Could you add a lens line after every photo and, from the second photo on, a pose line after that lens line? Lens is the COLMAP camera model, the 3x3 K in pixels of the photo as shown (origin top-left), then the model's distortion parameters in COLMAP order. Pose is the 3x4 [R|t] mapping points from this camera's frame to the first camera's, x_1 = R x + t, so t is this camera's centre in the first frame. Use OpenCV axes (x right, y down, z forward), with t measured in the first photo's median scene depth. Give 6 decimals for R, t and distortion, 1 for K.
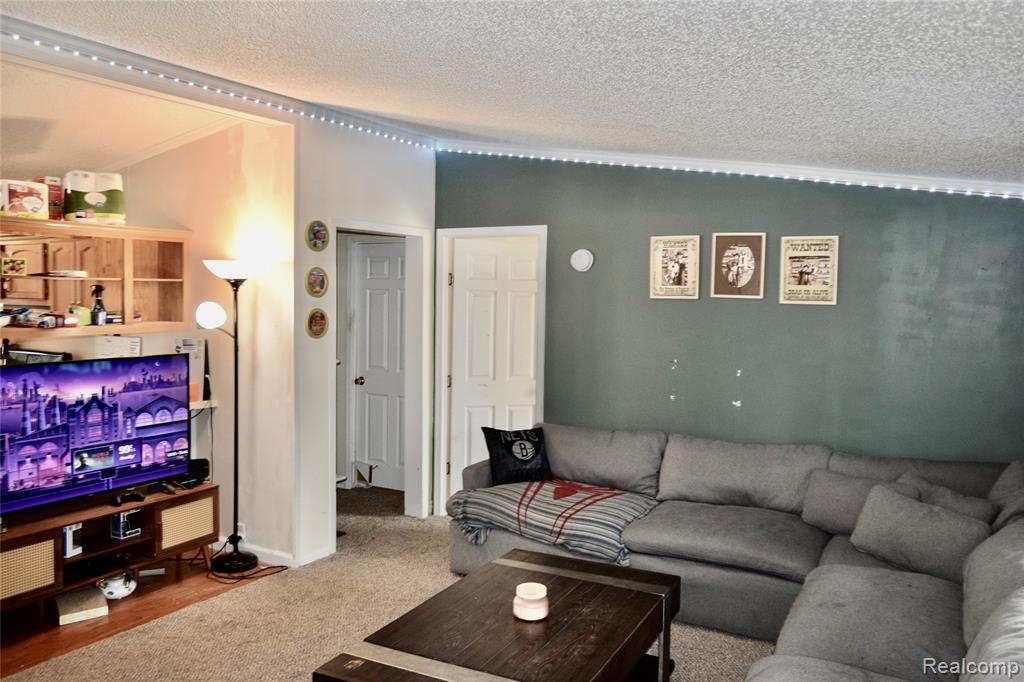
lens RADIAL K [[812.8, 0, 512.4], [0, 812.8, 340.7], [0, 0, 1]] dist [-0.002528, 0.004800]
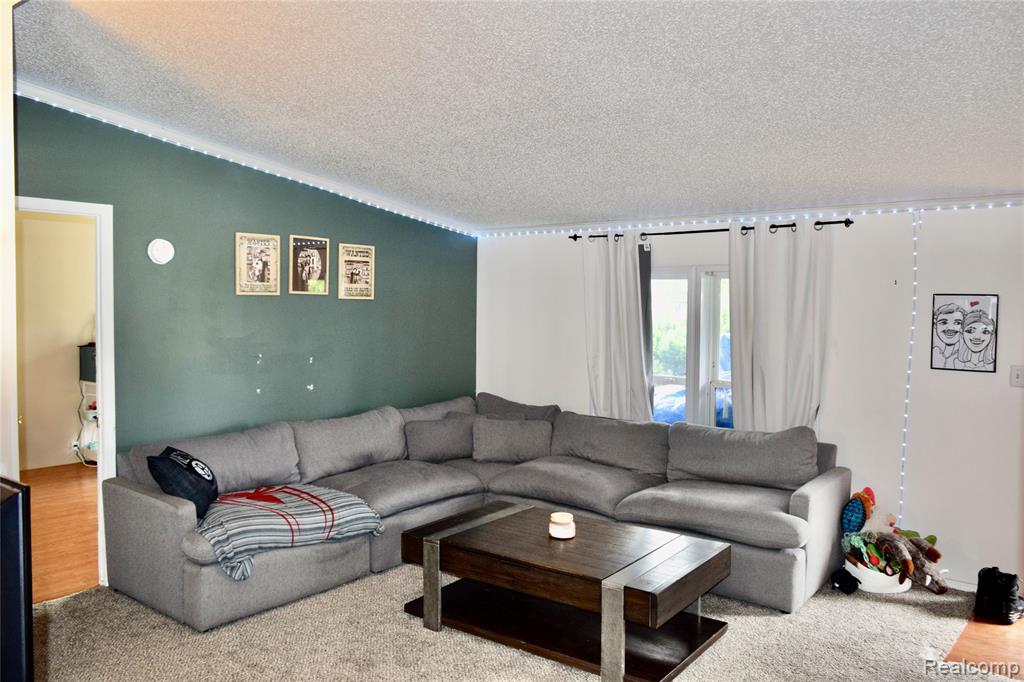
lens RADIAL K [[812.8, 0, 513.5], [0, 812.8, 340.6], [0, 0, 1]] dist [-0.002528, 0.004800]
pose [[0.147897, -0.057724, 0.987317, -0.803117], [0.053583, 0.997297, 0.050281, -0.029729], [-0.987550, 0.045467, 0.150590, 0.549561]]
